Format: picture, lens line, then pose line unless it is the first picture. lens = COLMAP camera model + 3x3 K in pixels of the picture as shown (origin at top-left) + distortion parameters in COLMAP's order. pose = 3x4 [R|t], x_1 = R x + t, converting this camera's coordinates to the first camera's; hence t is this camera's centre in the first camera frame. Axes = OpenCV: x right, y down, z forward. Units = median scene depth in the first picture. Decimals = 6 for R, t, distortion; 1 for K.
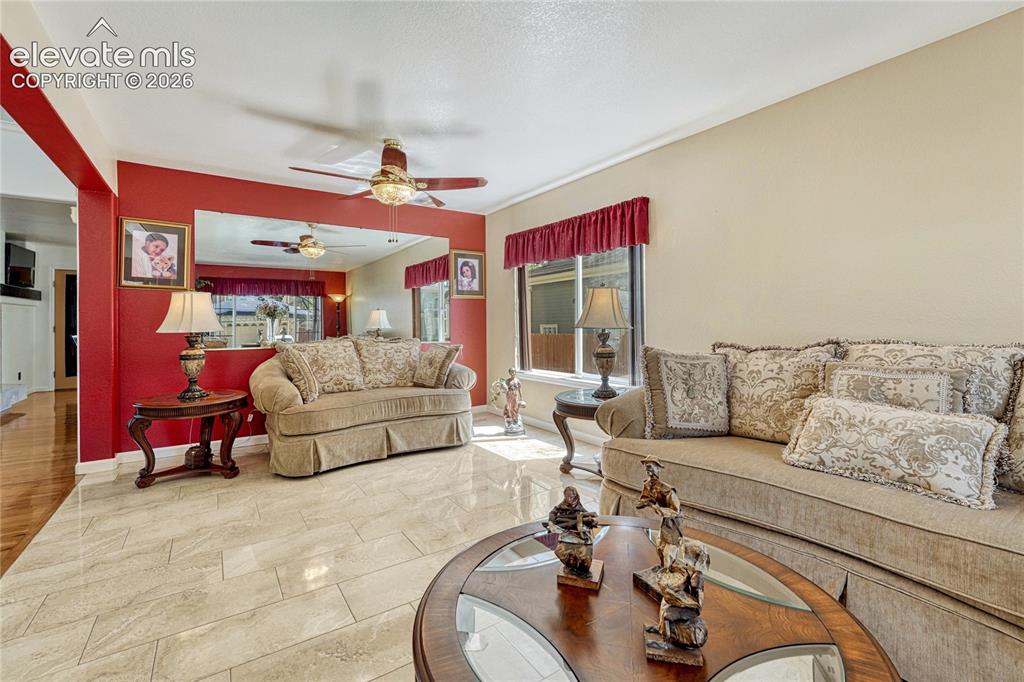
lens RADIAL K [[438.9, 0, 508.6], [0, 438.9, 332.7], [0, 0, 1]] dist [-0.006953, 0.000202]
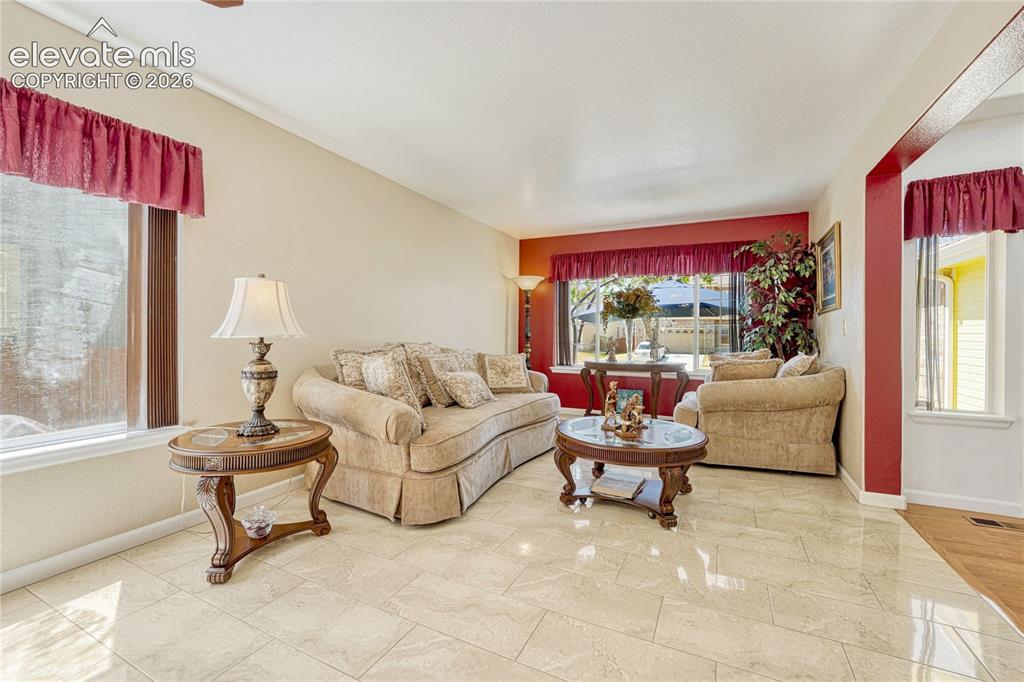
lens RADIAL K [[432.6, 0, 508.6], [0, 432.6, 338.6], [0, 0, 1]] dist [-0.012076, 0.000643]
pose [[-0.489551, -0.005985, 0.871954, -0.519528], [0.011145, 0.999852, 0.013120, -0.010061], [-0.871904, 0.016140, -0.489412, 0.874929]]
